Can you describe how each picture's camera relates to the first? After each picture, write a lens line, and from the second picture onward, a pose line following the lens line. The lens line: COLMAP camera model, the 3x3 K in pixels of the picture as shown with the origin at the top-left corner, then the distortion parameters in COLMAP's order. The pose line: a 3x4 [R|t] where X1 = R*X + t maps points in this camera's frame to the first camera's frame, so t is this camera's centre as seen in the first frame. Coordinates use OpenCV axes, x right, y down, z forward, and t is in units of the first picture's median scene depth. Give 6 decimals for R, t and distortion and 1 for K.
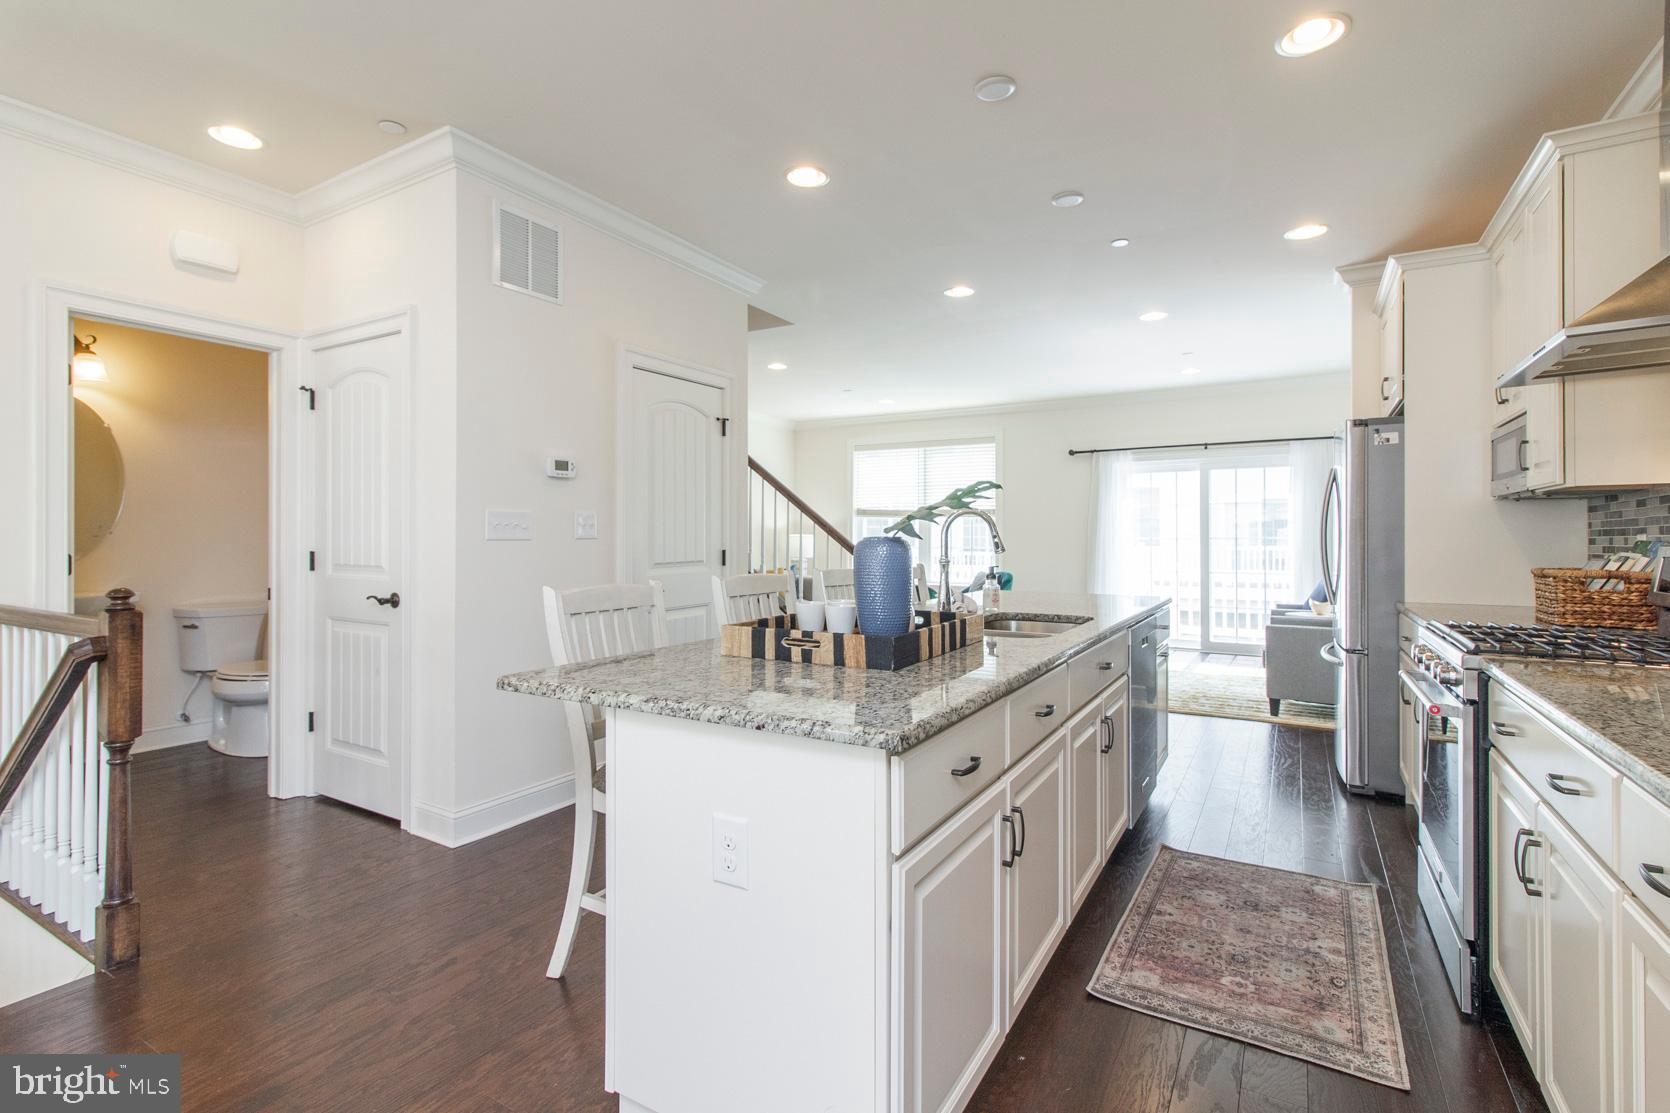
lens RADIAL K [[780.0, 0, 831.0], [0, 780.0, 524.1], [0, 0, 1]] dist [0.005600, -0.000271]
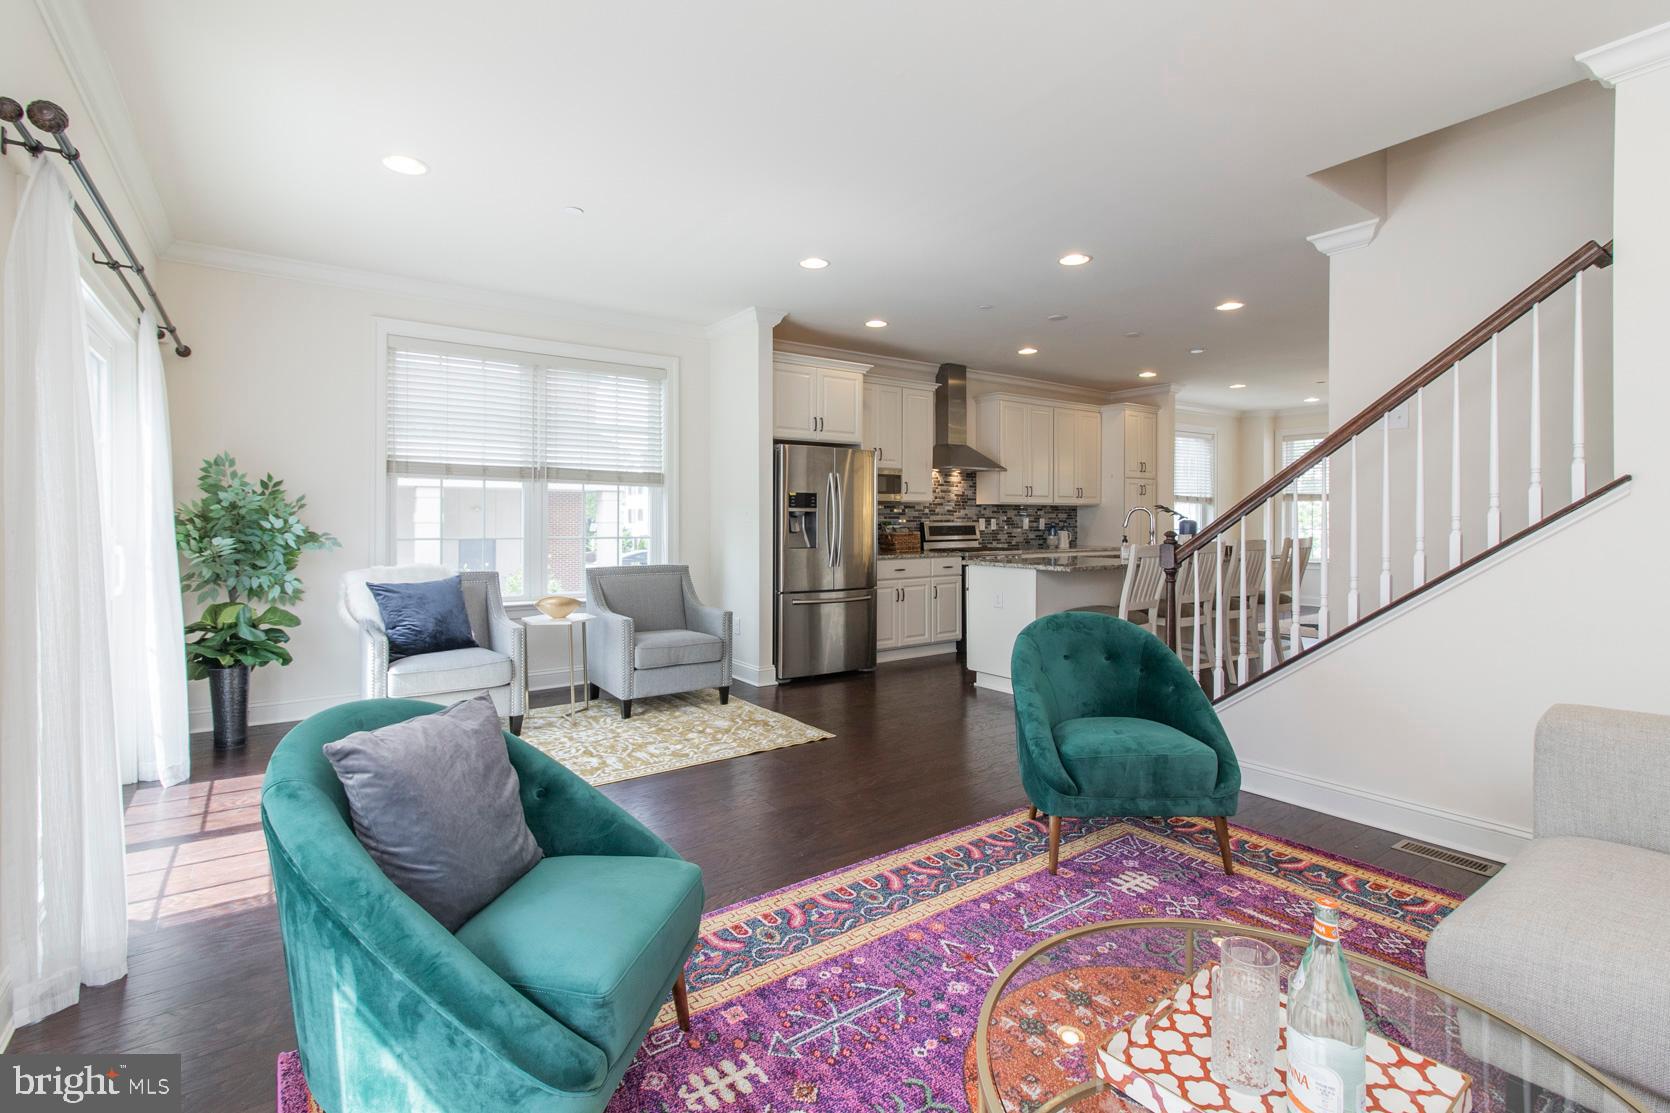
lens RADIAL K [[780.0, 0, 831.0], [0, 780.0, 524.1], [0, 0, 1]] dist [0.005600, -0.000271]
pose [[-0.919818, -0.000420, 0.392344, 0.172092], [-0.004457, 0.999946, -0.009378, 0.080658], [-0.392319, -0.010375, -0.919771, 5.029607]]
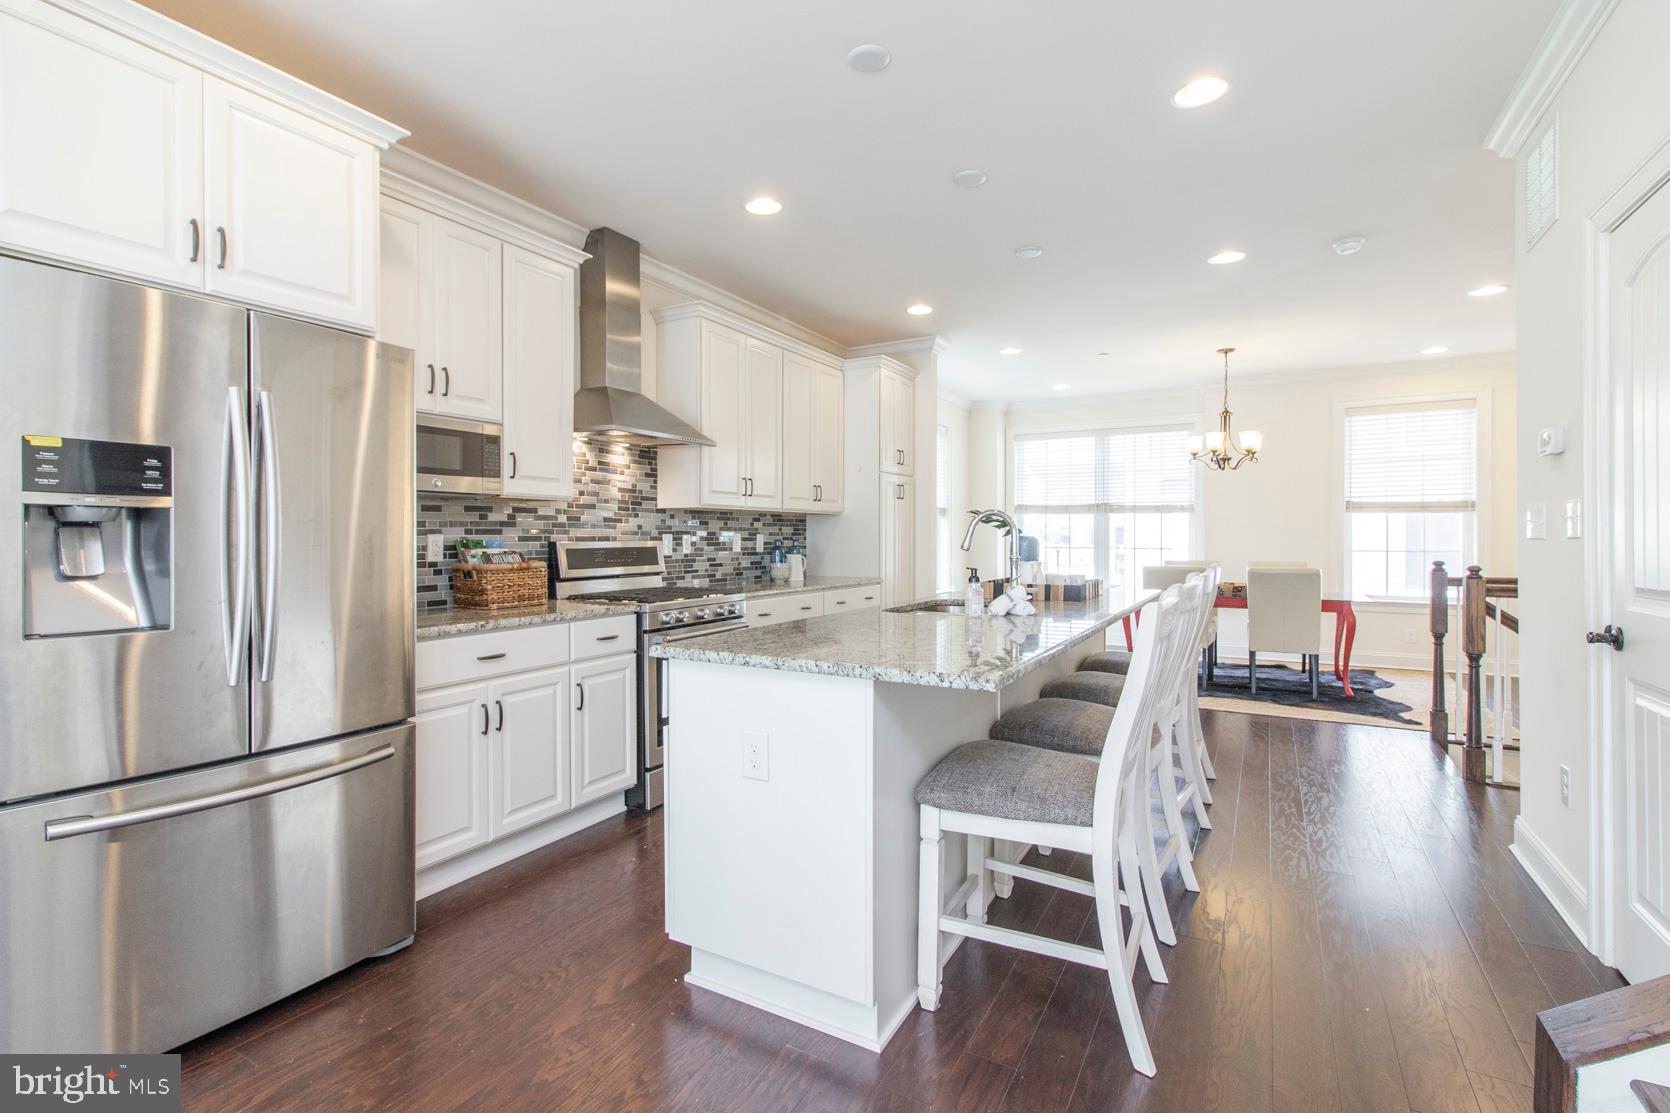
lens RADIAL K [[785.4, 0, 791.4], [0, 785.4, 540.0], [0, 0, 1]] dist [0.000688, -0.000070]
pose [[-0.999898, 0.004832, 0.013446, 0.679253], [0.004657, 0.999905, -0.012983, 0.056731], [-0.013507, -0.012919, -0.999825, 3.151598]]
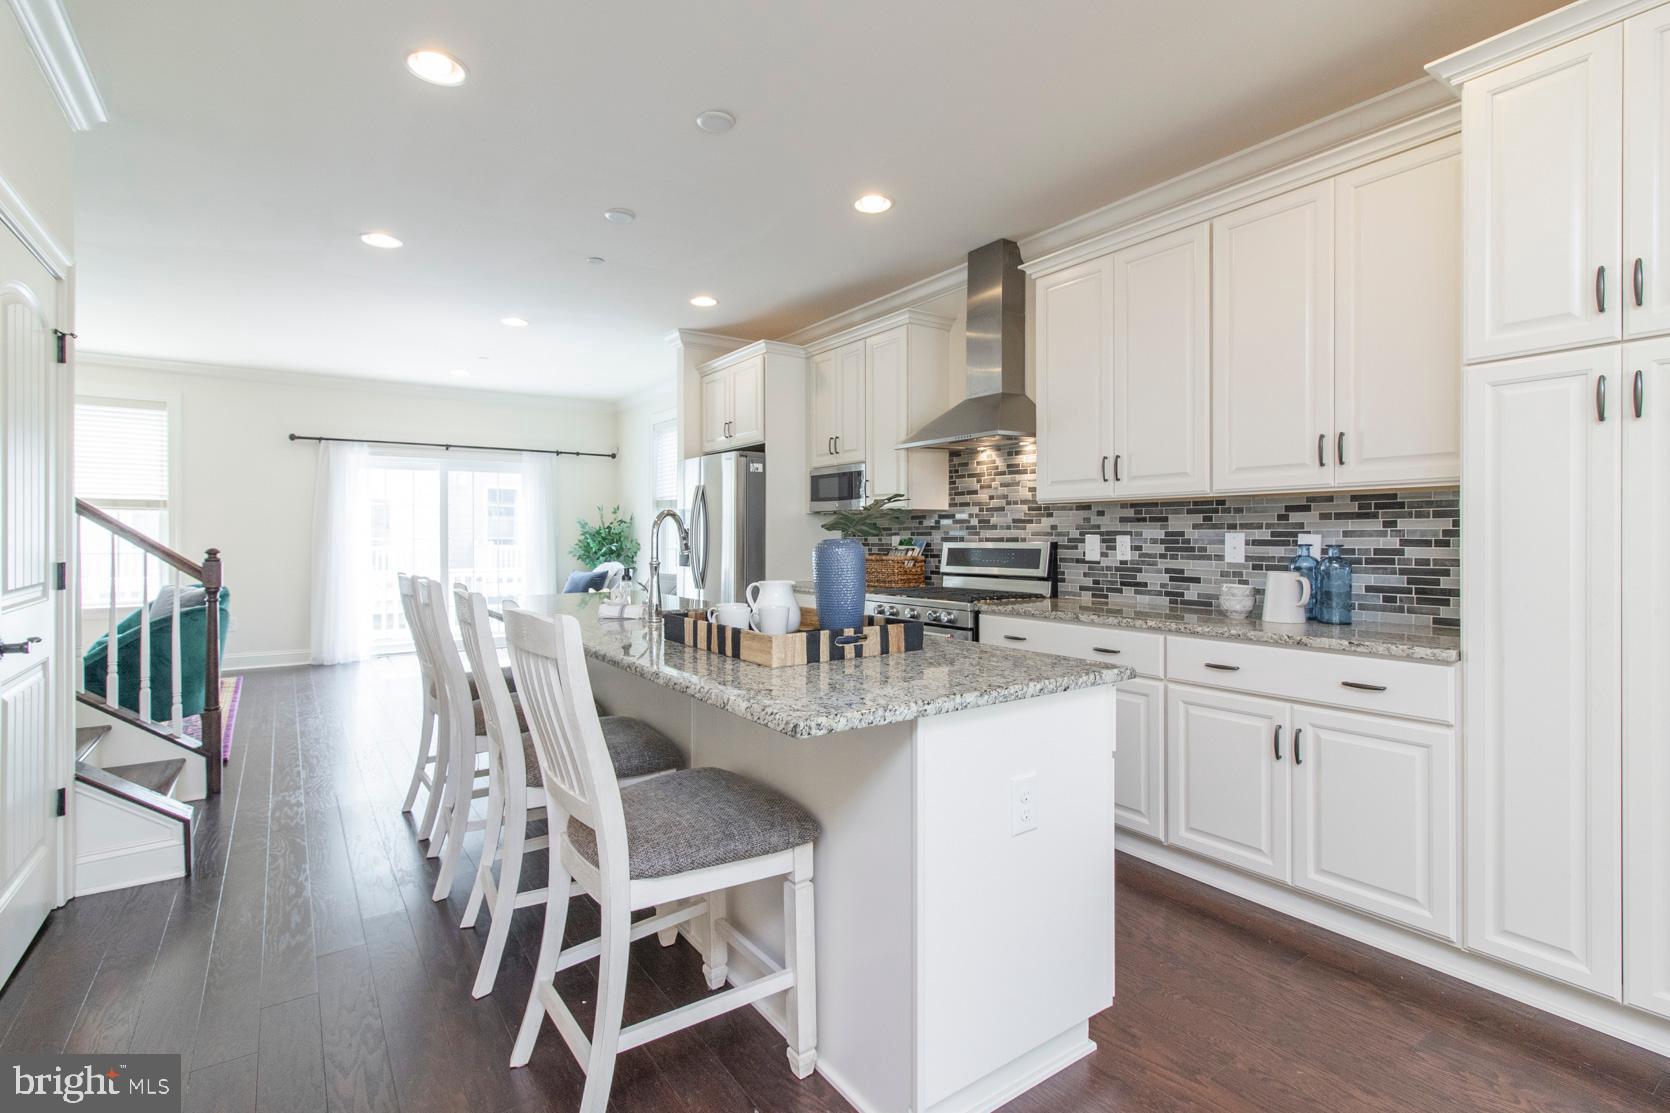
lens RADIAL K [[780.0, 0, 831.0], [0, 780.0, 524.1], [0, 0, 1]] dist [0.005600, -0.000271]
pose [[0.405940, 0.013578, 0.913799, -0.978897], [-0.013291, 0.999872, -0.008952, 0.005304], [-0.913803, -0.008511, 0.406068, 0.576487]]
